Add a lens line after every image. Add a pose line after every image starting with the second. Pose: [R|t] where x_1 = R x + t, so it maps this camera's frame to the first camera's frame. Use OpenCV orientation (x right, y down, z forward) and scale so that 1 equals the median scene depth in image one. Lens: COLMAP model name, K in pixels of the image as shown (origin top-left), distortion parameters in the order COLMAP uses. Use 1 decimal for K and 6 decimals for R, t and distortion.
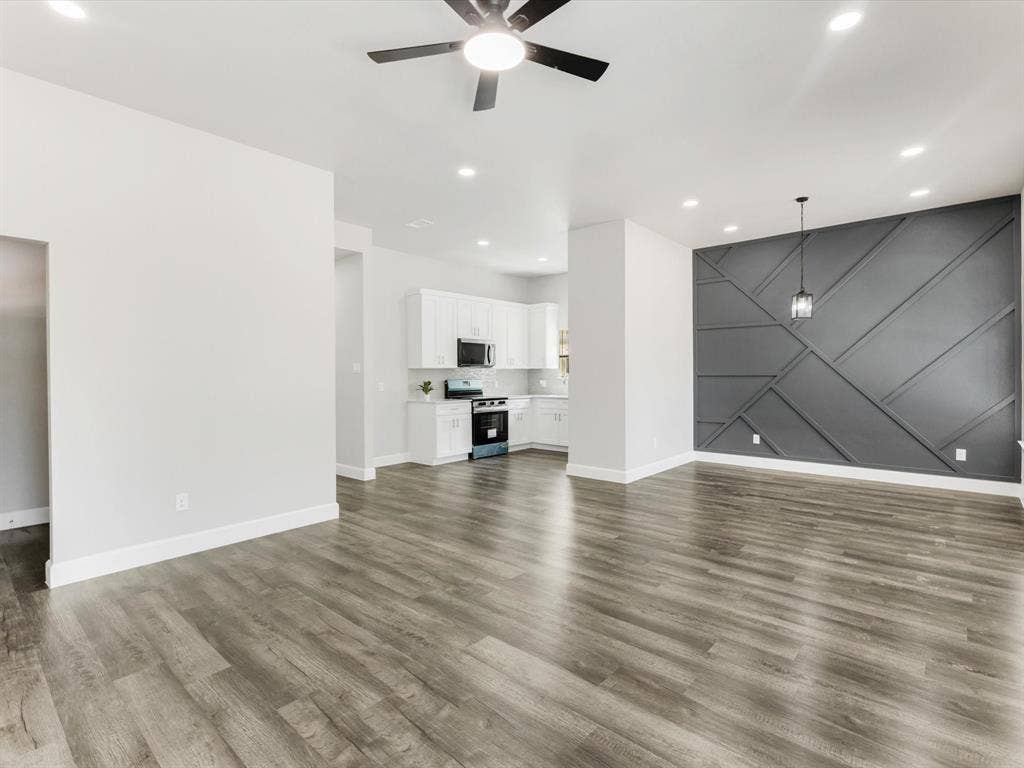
lens RADIAL K [[521.8, 0, 512.3], [0, 521.8, 380.6], [0, 0, 1]] dist [0.004570, -0.000046]
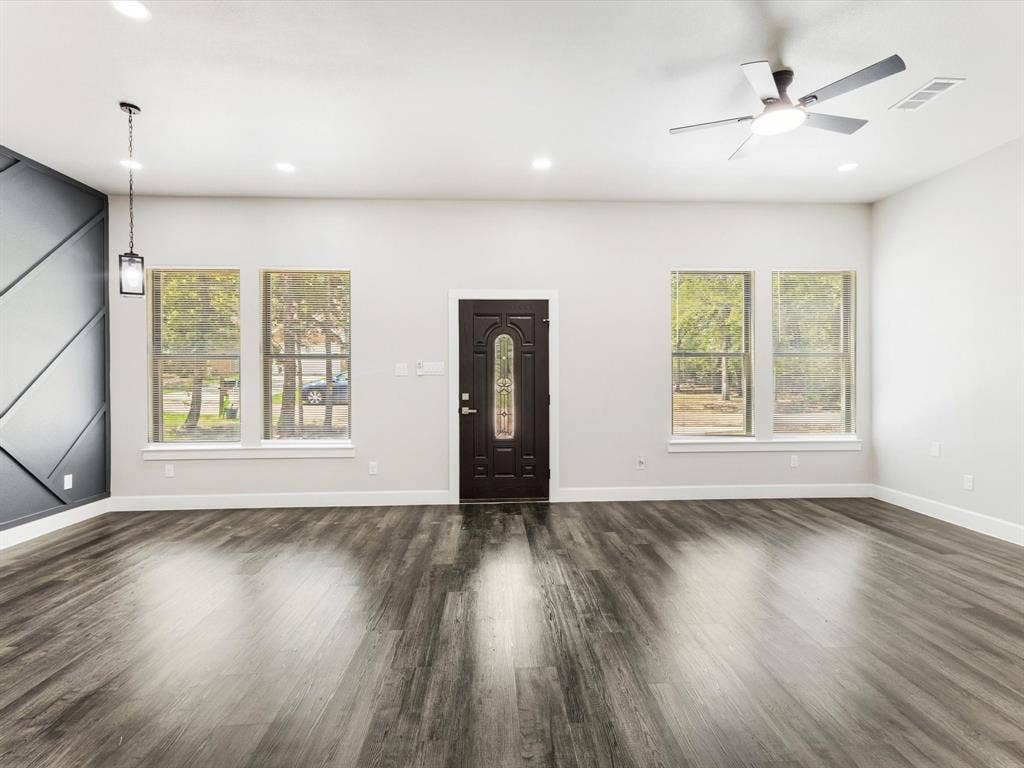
lens RADIAL K [[521.8, 0, 511.6], [0, 521.8, 380.2], [0, 0, 1]] dist [0.004570, -0.000046]
pose [[-0.700187, 0.006135, 0.713933, -0.340793], [0.024355, 0.999586, 0.015297, -0.021250], [-0.713544, 0.028099, -0.700047, 1.675458]]
